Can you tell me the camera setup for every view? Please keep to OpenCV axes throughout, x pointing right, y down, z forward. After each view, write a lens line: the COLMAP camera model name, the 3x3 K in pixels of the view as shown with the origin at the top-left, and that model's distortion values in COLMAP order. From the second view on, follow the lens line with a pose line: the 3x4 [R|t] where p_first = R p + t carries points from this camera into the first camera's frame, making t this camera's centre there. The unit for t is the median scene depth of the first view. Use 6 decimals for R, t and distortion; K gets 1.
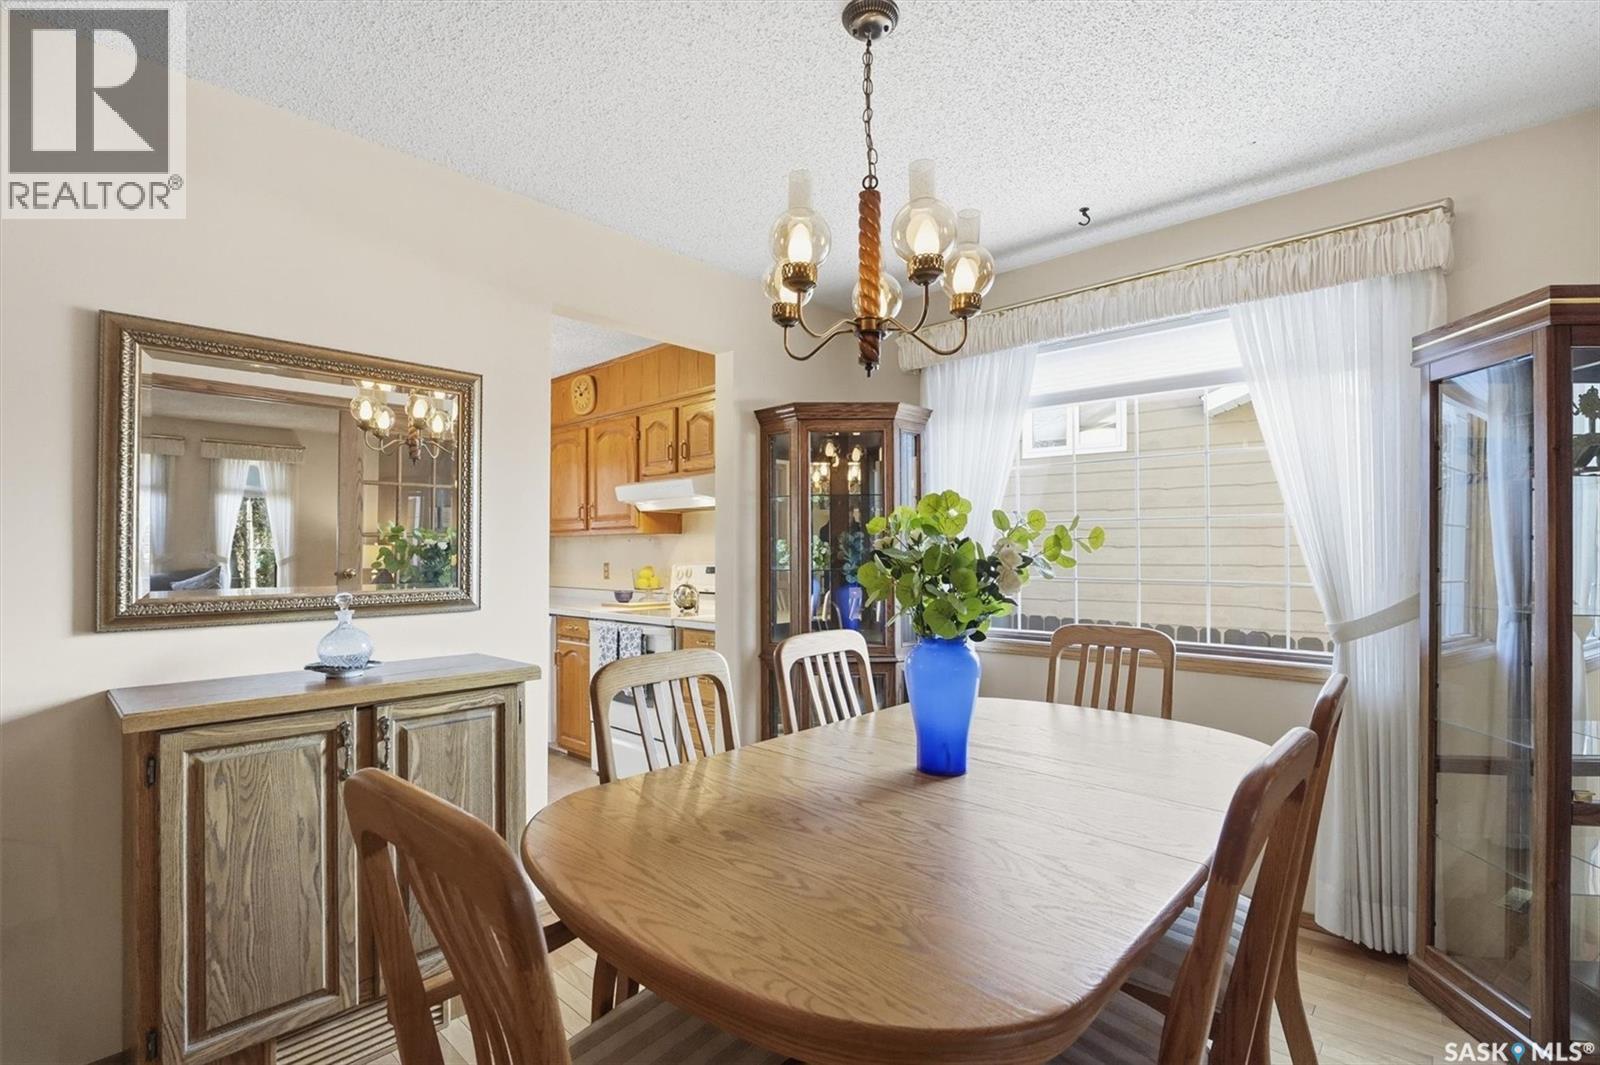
lens RADIAL K [[759.4, 0, 799.5], [0, 759.4, 557.3], [0, 0, 1]] dist [-0.021887, -0.000058]
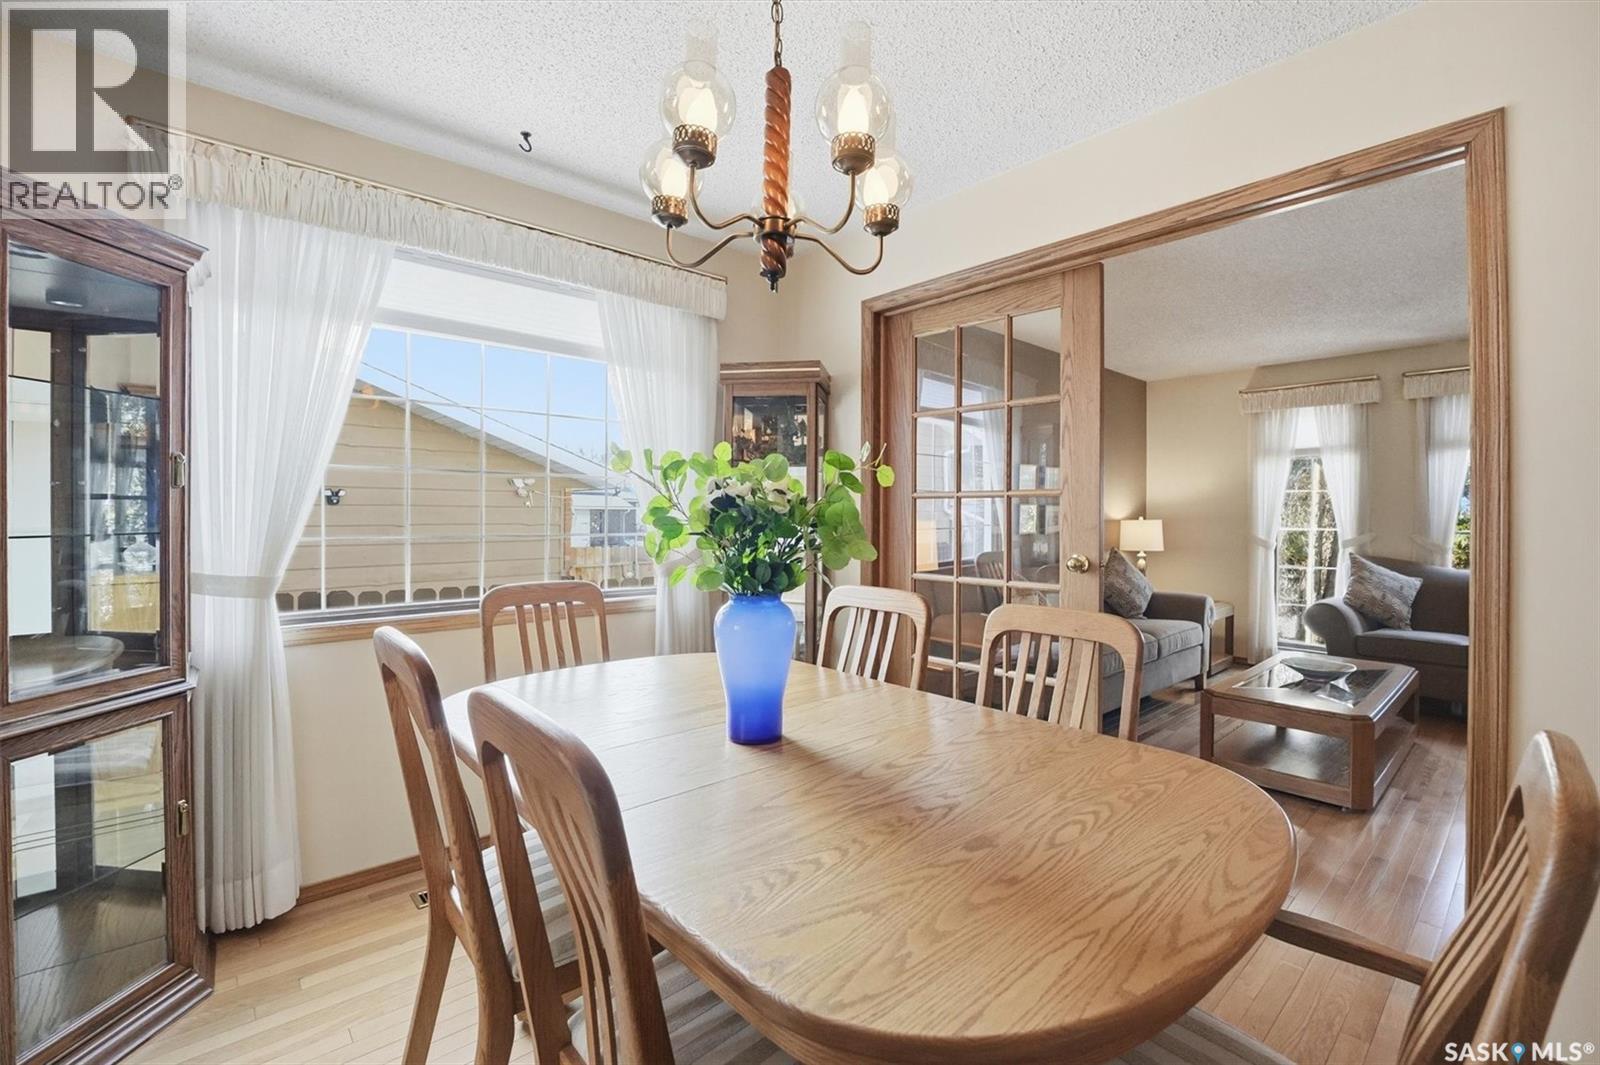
lens RADIAL K [[702.1, 0, 802.6], [0, 702.1, 521.5], [0, 0, 1]] dist [-0.014504, 0.000312]
pose [[0.070790, -0.008484, 0.997455, -0.721625], [0.002537, 0.999962, 0.008325, 0.009946], [-0.997488, 0.001942, 0.070809, 0.960405]]
